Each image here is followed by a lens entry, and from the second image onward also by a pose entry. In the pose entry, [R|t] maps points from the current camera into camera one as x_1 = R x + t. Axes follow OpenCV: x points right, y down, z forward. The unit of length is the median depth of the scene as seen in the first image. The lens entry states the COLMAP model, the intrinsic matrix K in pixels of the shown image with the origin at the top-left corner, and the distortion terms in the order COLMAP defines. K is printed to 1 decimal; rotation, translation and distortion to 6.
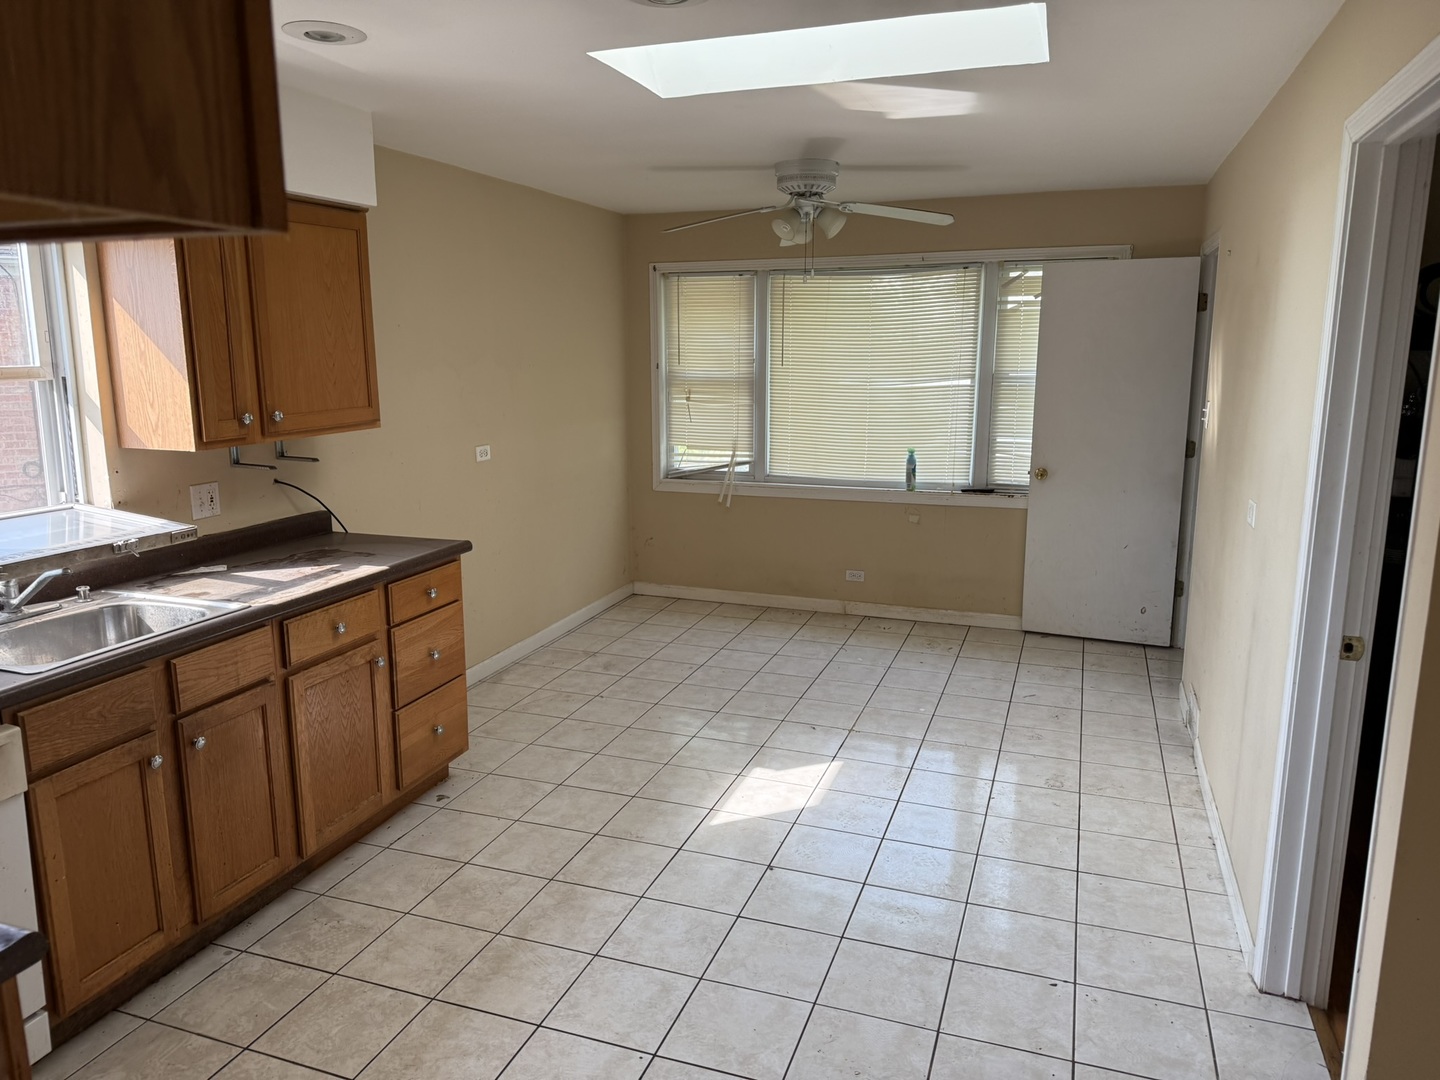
lens RADIAL K [[1029.0, 0, 719.5], [0, 1029.0, 541.9], [0, 0, 1]] dist [0.049101, -0.061799]
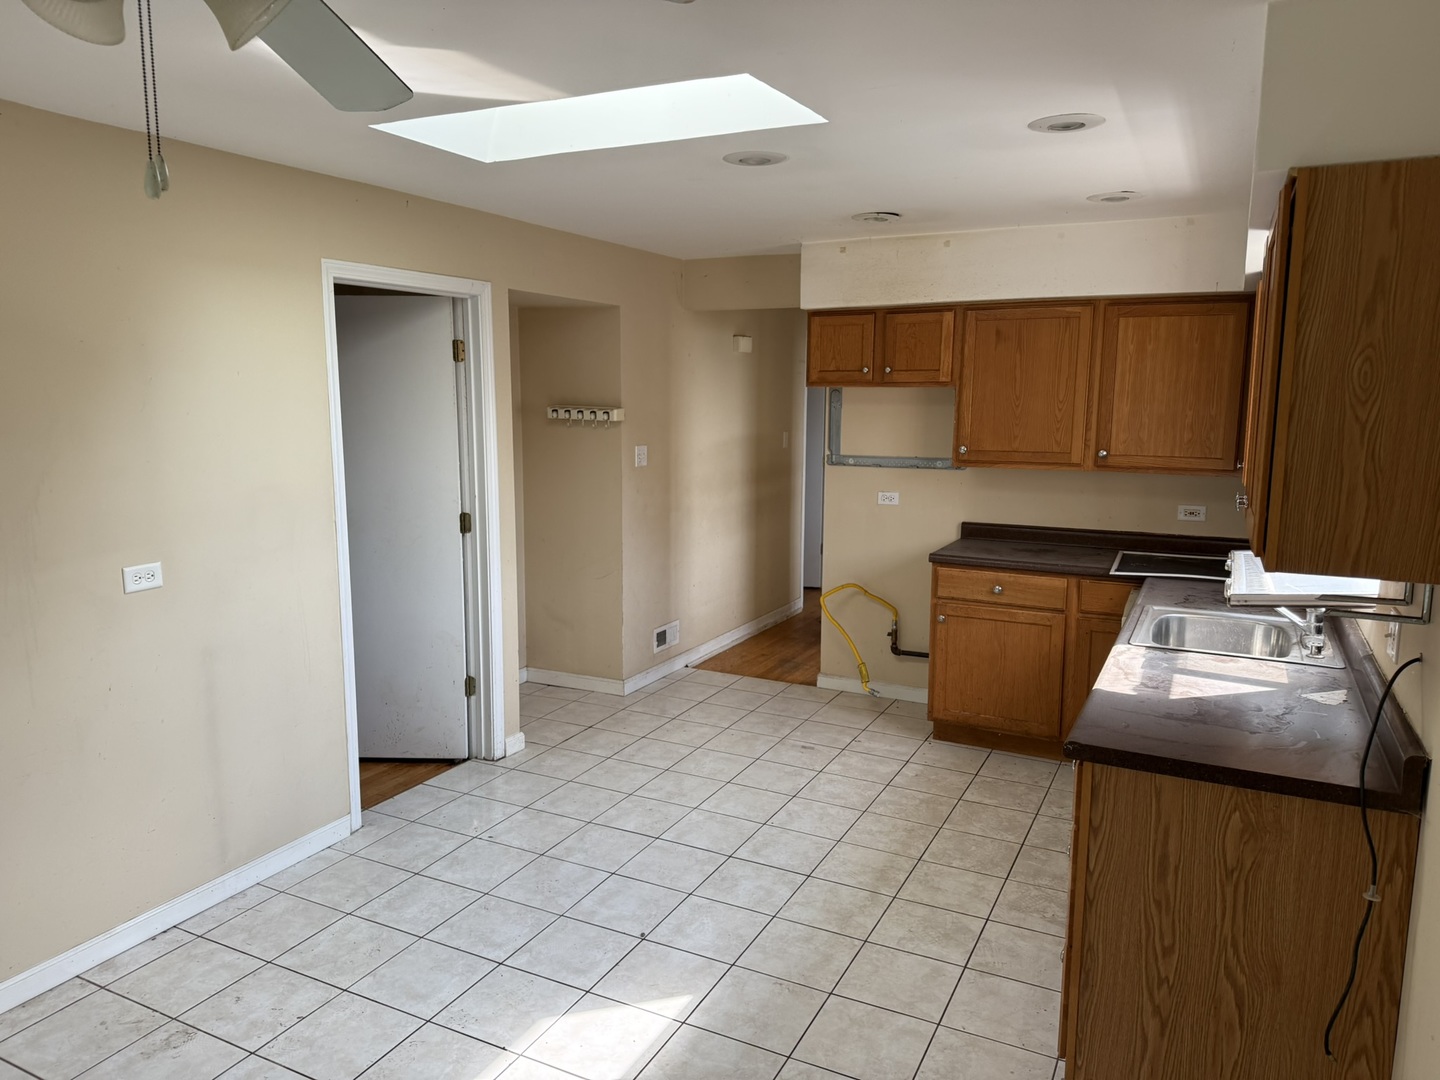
lens RADIAL K [[1029.0, 0, 718.1], [0, 1029.0, 535.5], [0, 0, 1]] dist [0.049101, -0.061799]
pose [[-0.993173, -0.019505, 0.115011, -0.134087], [0.020223, 0.942204, 0.334430, -0.390289], [-0.114887, 0.334473, -0.935376, 1.890202]]
